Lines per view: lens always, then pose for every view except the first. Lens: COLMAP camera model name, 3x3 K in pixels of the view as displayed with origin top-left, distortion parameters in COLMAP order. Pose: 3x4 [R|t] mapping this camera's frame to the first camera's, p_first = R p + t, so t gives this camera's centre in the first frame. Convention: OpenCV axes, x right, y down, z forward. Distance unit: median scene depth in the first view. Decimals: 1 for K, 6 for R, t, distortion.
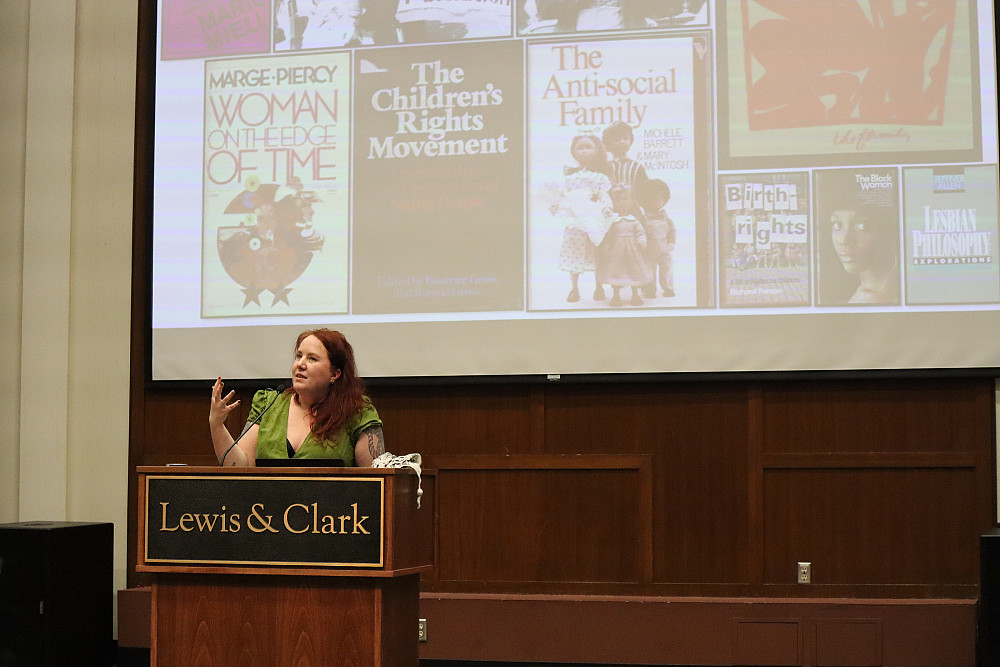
lens RADIAL K [[1990.7, 0, 500.0], [0, 1990.7, 333.5], [0, 0, 1]] dist [-0.130151, -0.247309]
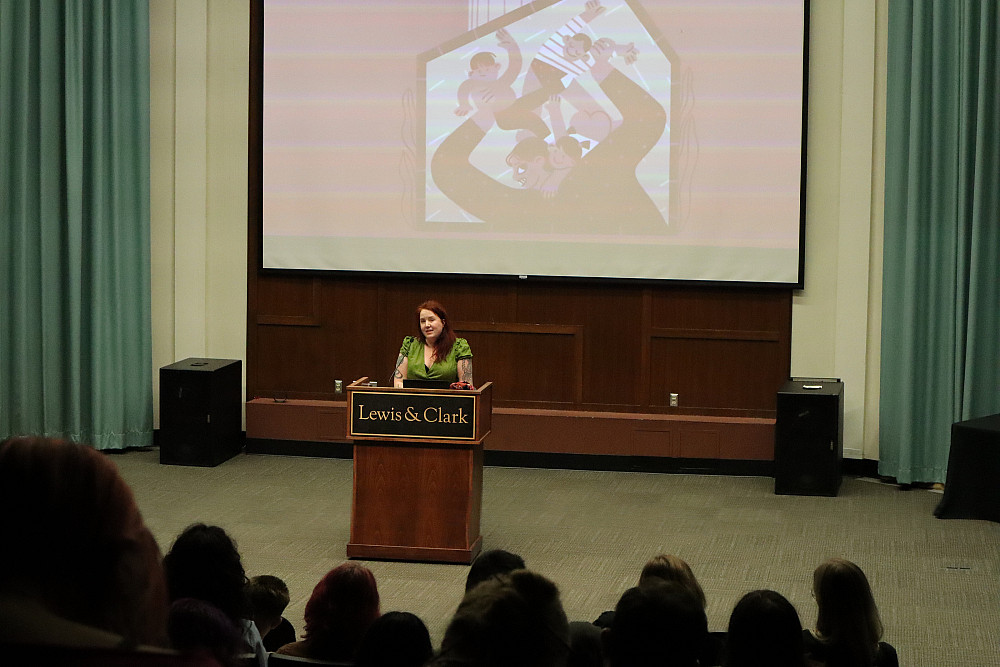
lens RADIAL K [[1990.7, 0, 500.0], [0, 1990.7, 333.5], [0, 0, 1]] dist [-0.130151, -0.247309]
pose [[0.997056, 0.007680, 0.076290, -0.184400], [-0.019981, 0.986617, 0.161824, -0.310885], [-0.074026, -0.162872, 0.983866, -0.957777]]
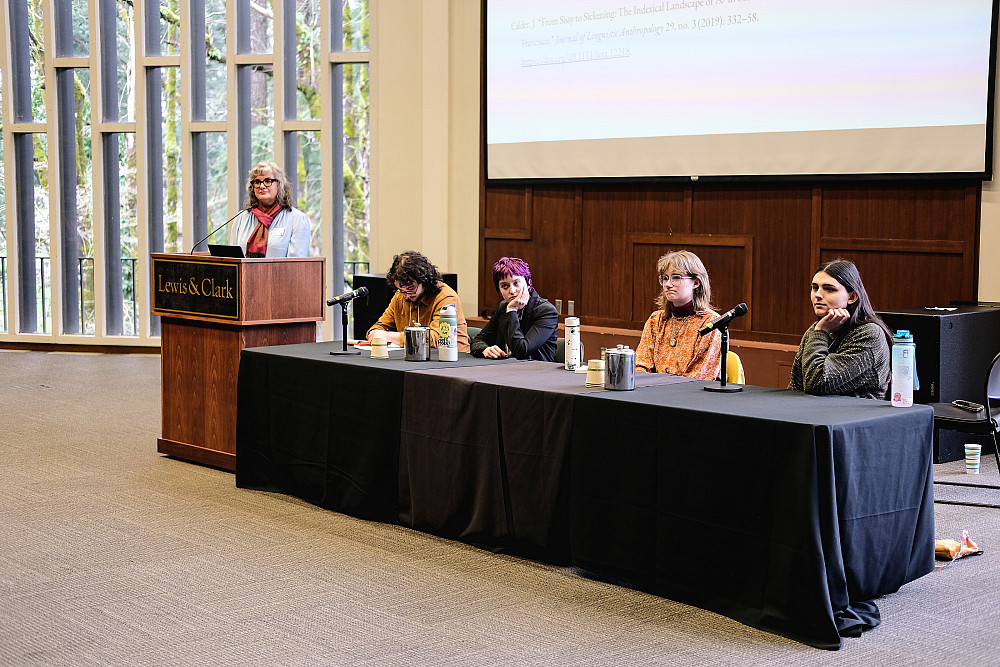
lens RADIAL K [[1478.7, 0, 500.0], [0, 1478.7, 333.5], [0, 0, 1]] dist [0.044402, 0.049898]
pose [[0.834695, 0.054979, -0.547962, 0.770345], [0.030834, 0.988778, 0.146176, -0.040942], [0.549849, -0.138908, 0.823632, 0.112452]]
